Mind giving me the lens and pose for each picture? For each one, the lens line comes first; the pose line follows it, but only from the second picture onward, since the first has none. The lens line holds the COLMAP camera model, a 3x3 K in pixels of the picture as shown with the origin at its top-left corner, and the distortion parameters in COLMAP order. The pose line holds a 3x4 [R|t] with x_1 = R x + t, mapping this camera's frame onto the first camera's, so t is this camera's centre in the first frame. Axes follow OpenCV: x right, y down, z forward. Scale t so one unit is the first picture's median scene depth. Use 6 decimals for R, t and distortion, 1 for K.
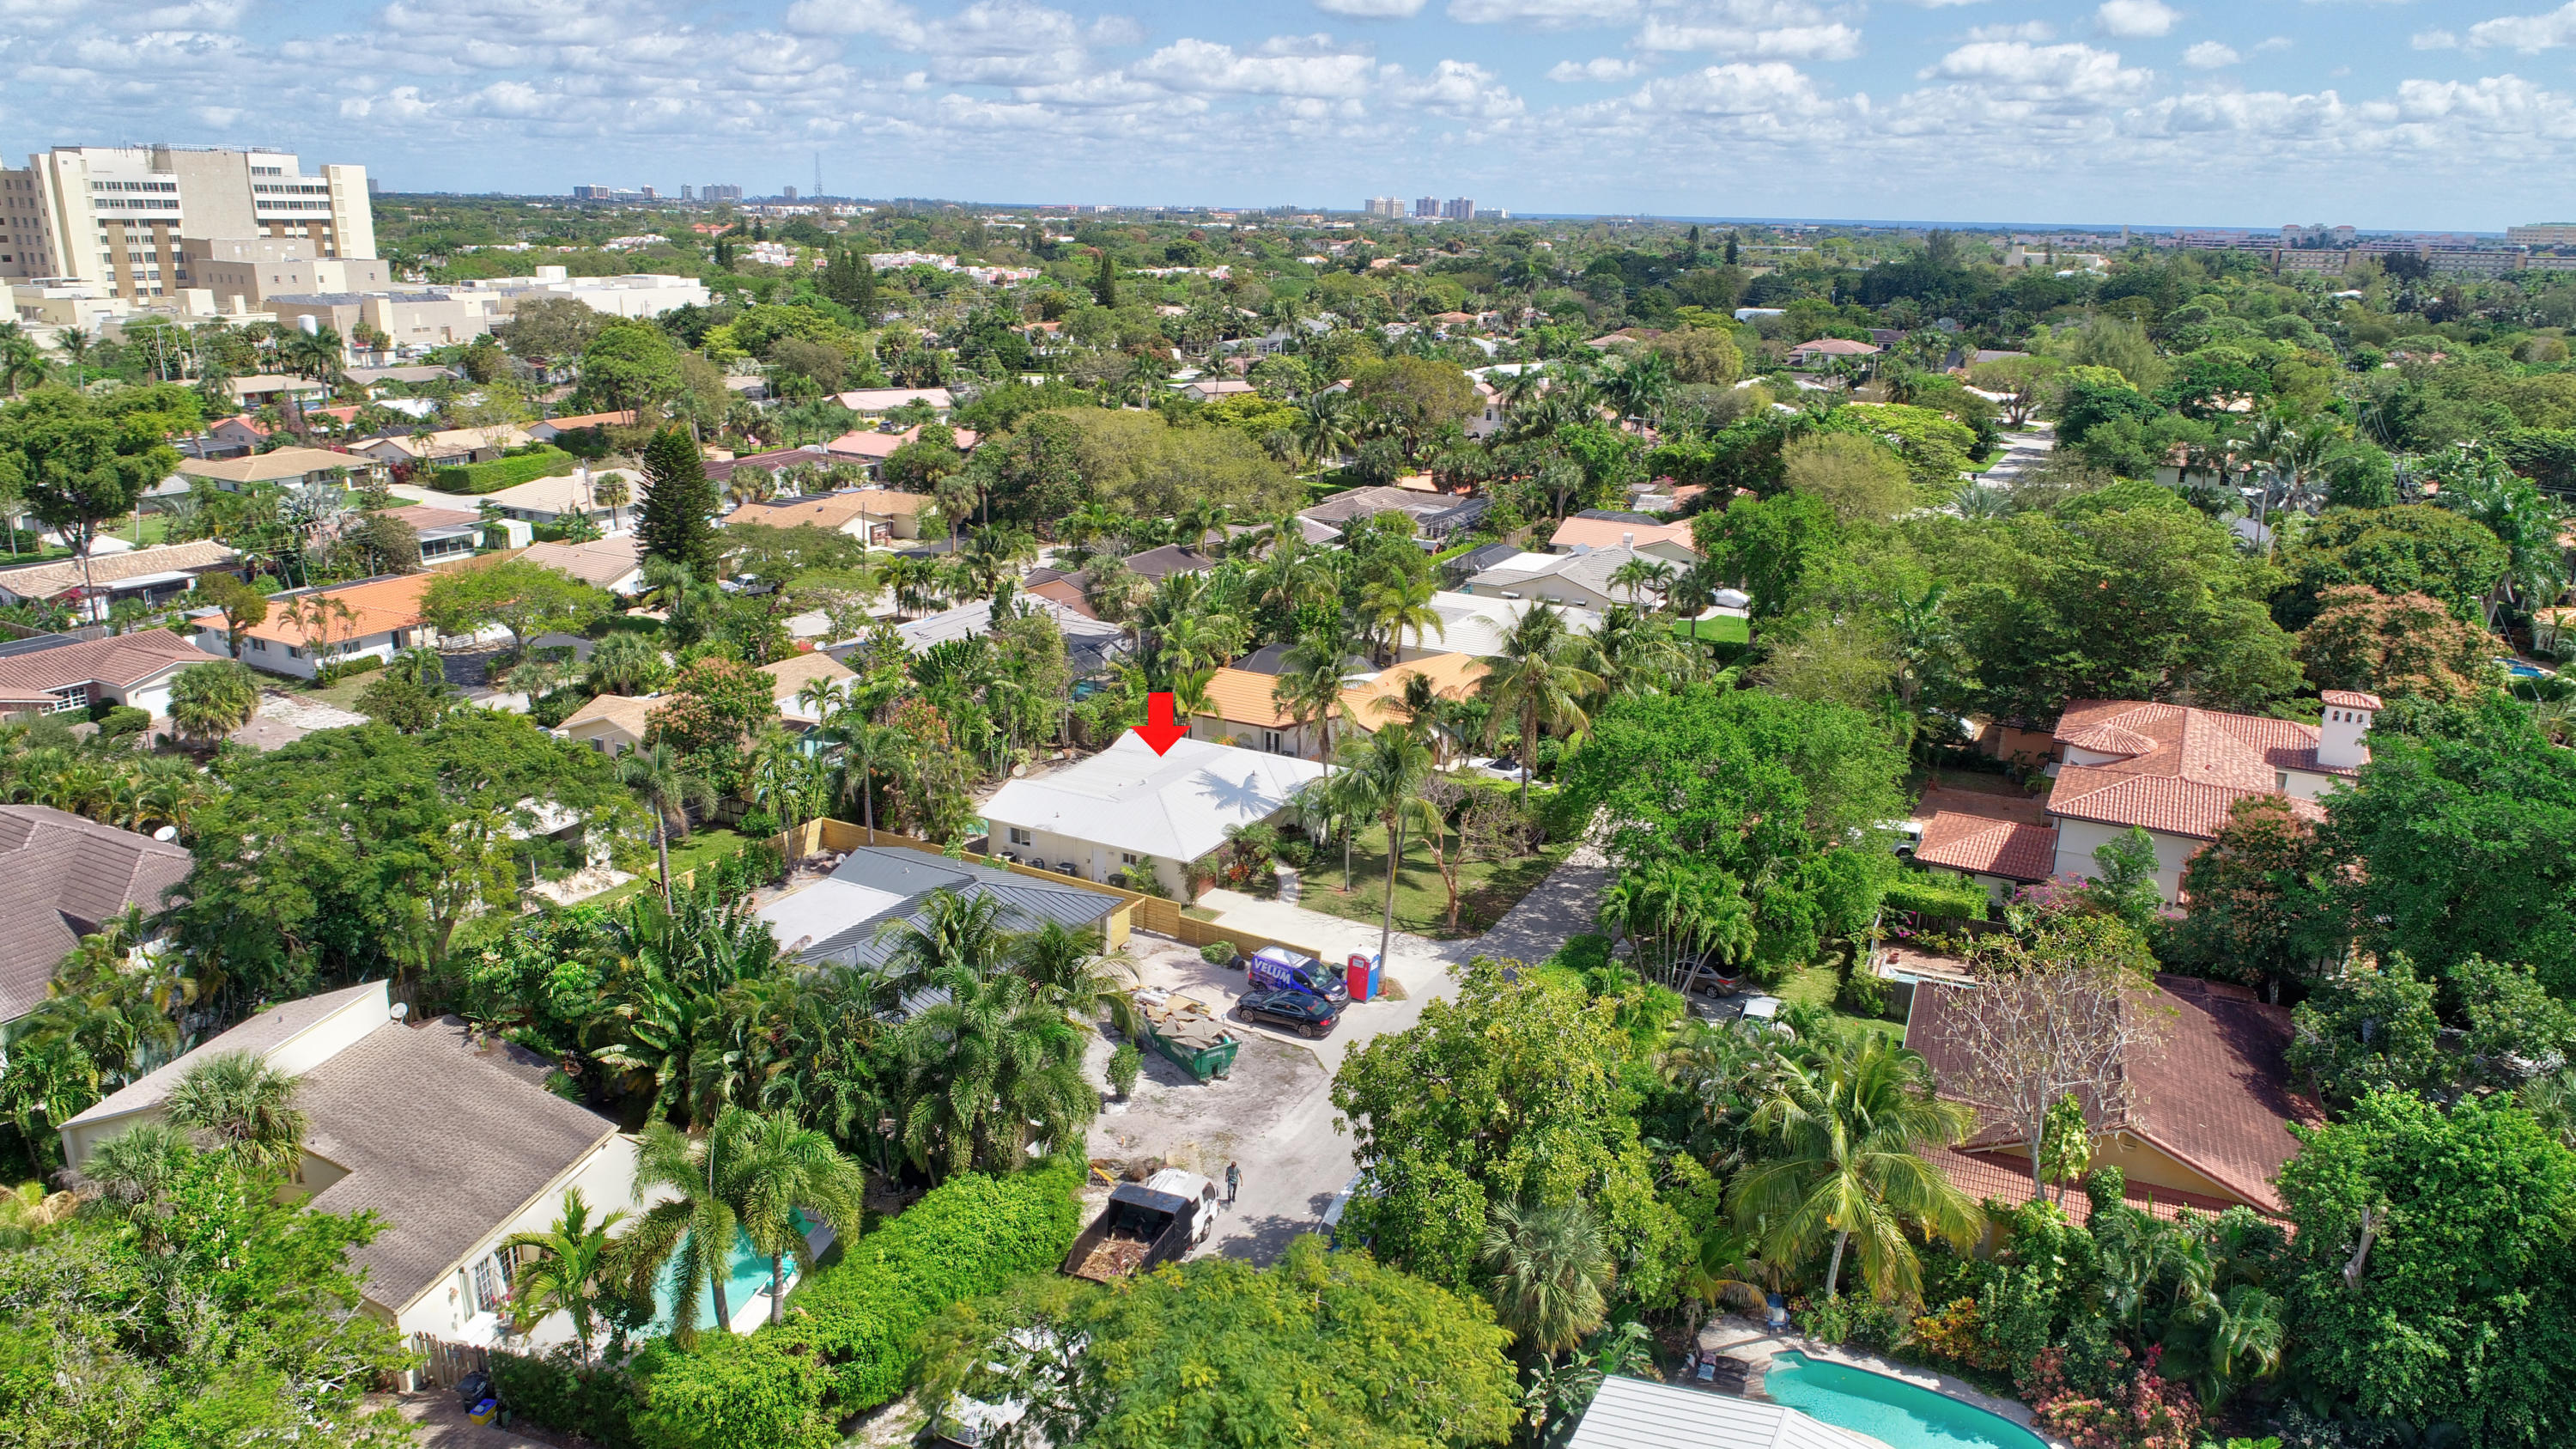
lens RADIAL K [[1731.9, 0, 1287.8], [0, 1731.9, 724.0], [0, 0, 1]] dist [0.001397, 0.001065]
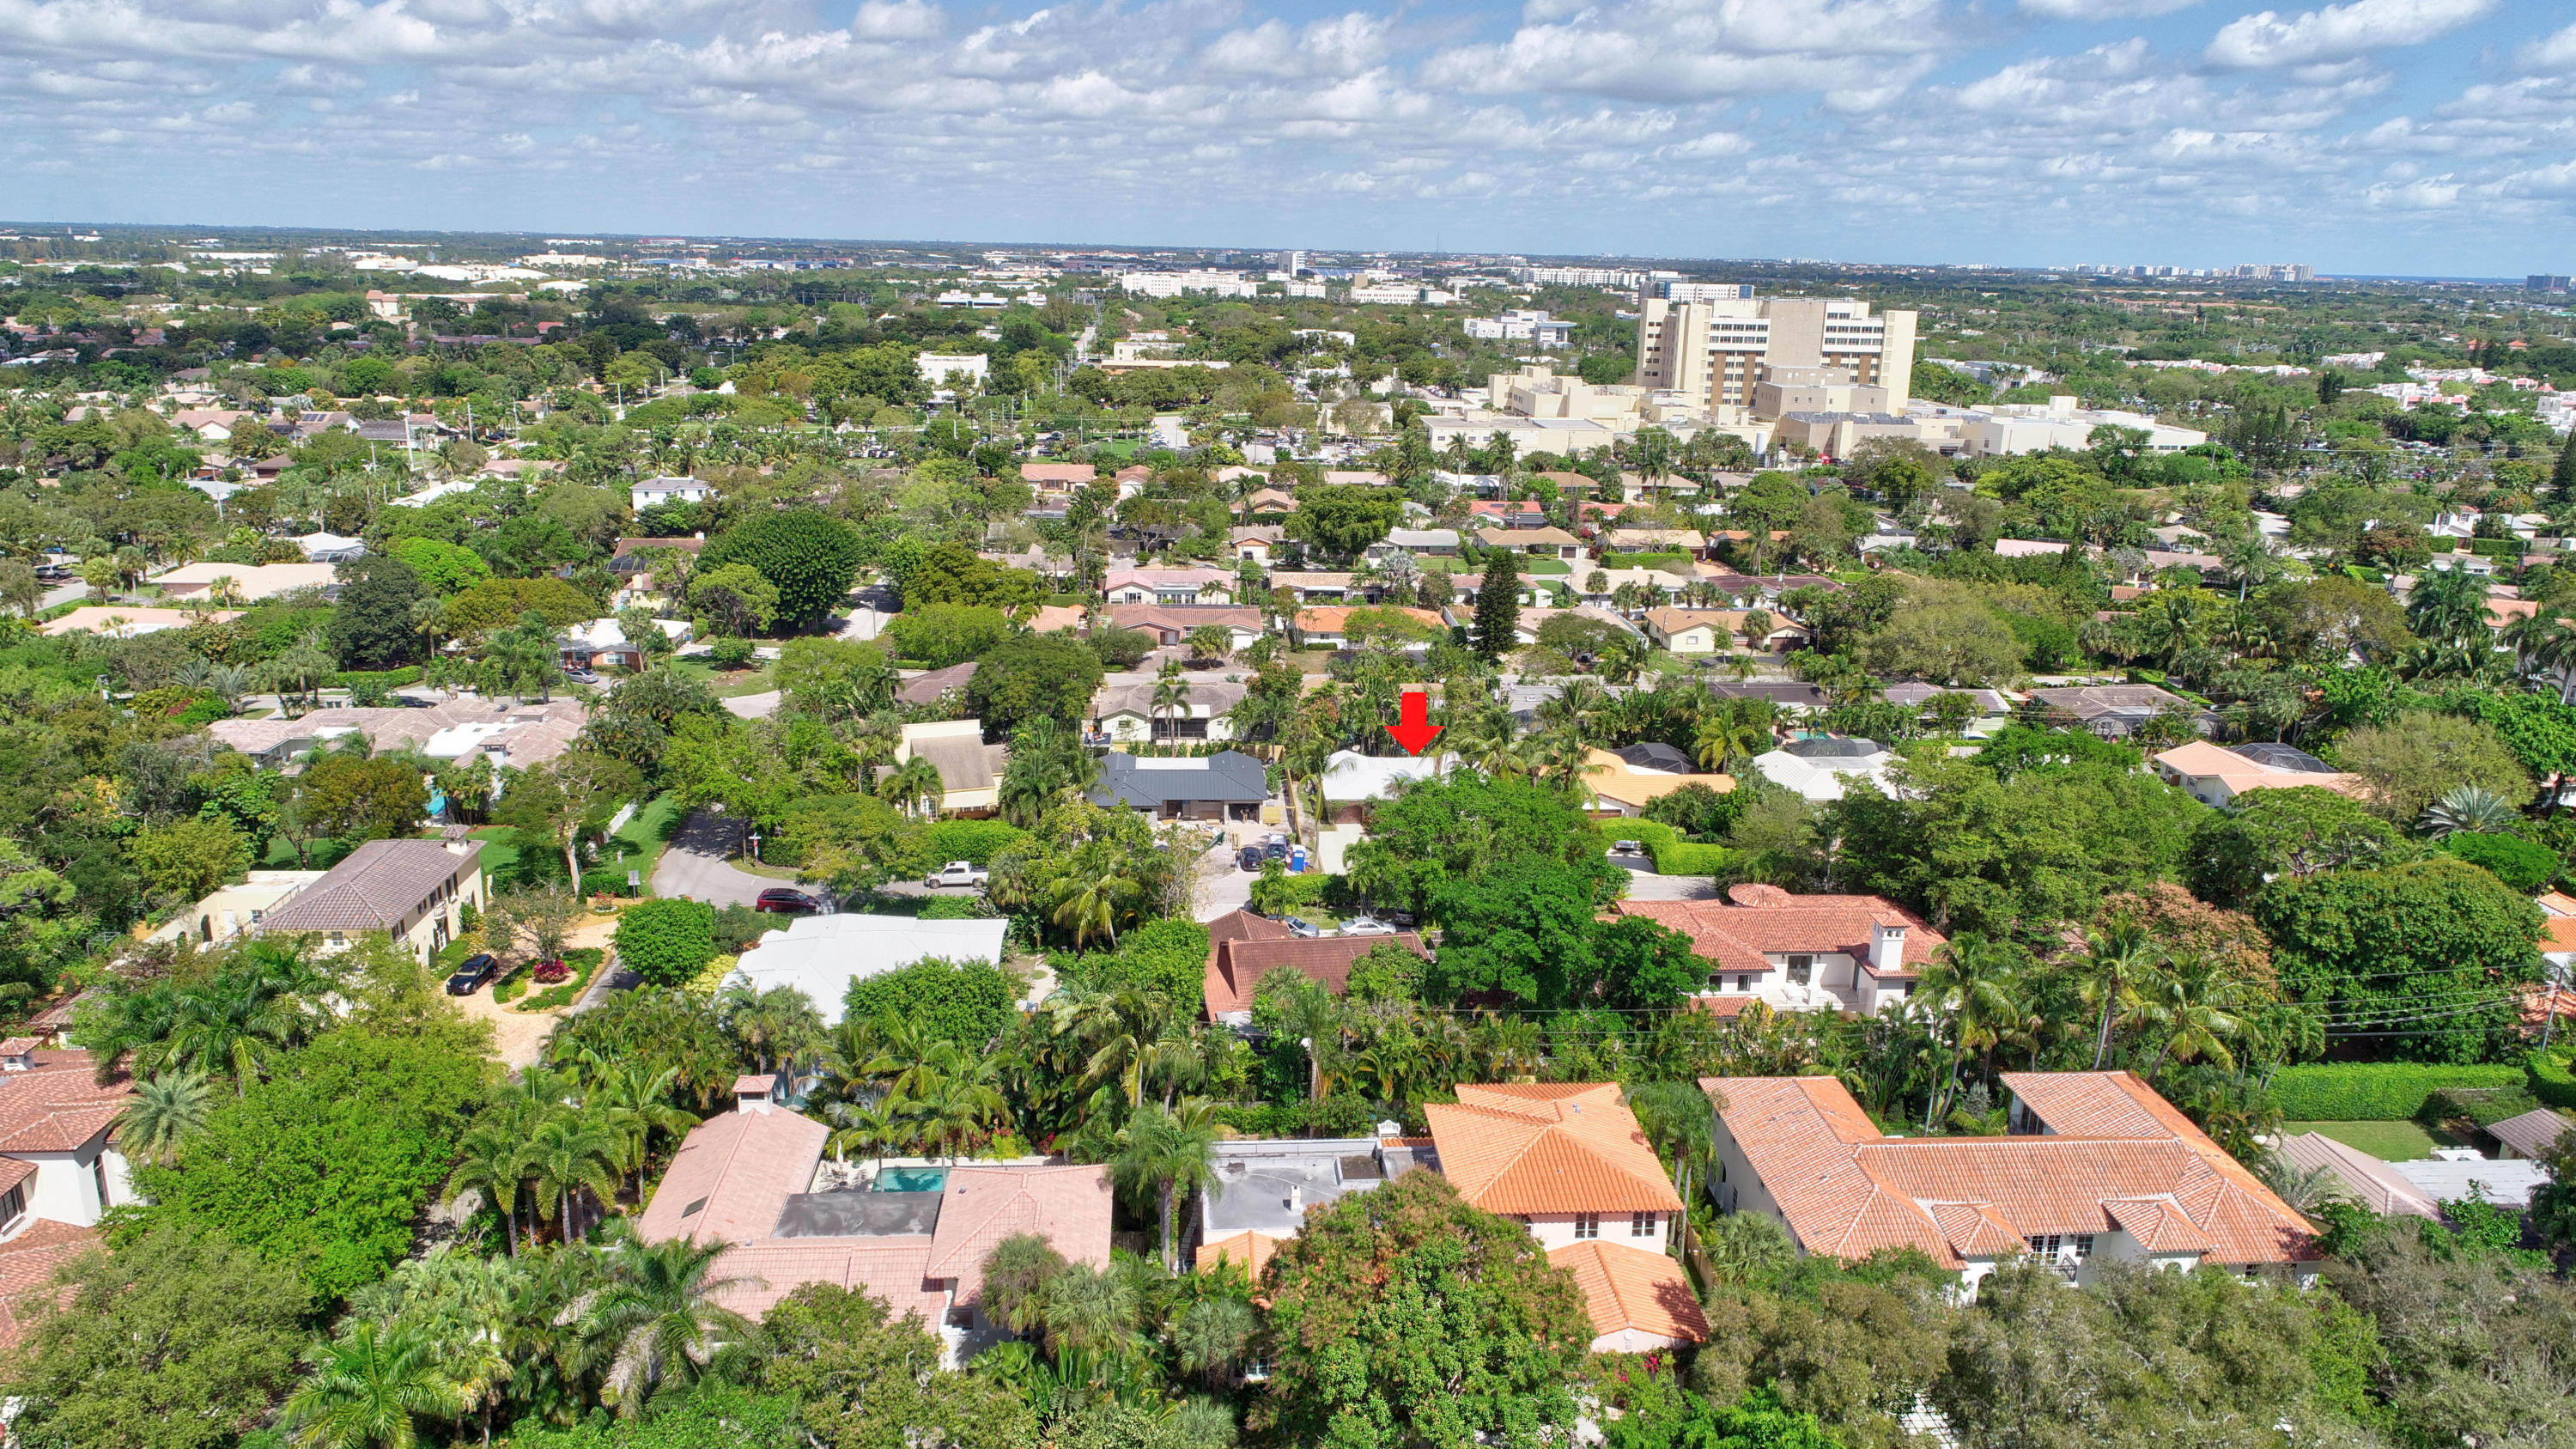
lens RADIAL K [[1731.9, 0, 1287.0], [0, 1731.9, 724.6], [0, 0, 1]] dist [0.001397, 0.001065]
pose [[0.534059, 0.219948, -0.816336, 0.338259], [-0.254022, 0.962698, 0.093197, -0.038968], [0.806383, 0.157595, 0.570009, -0.036029]]
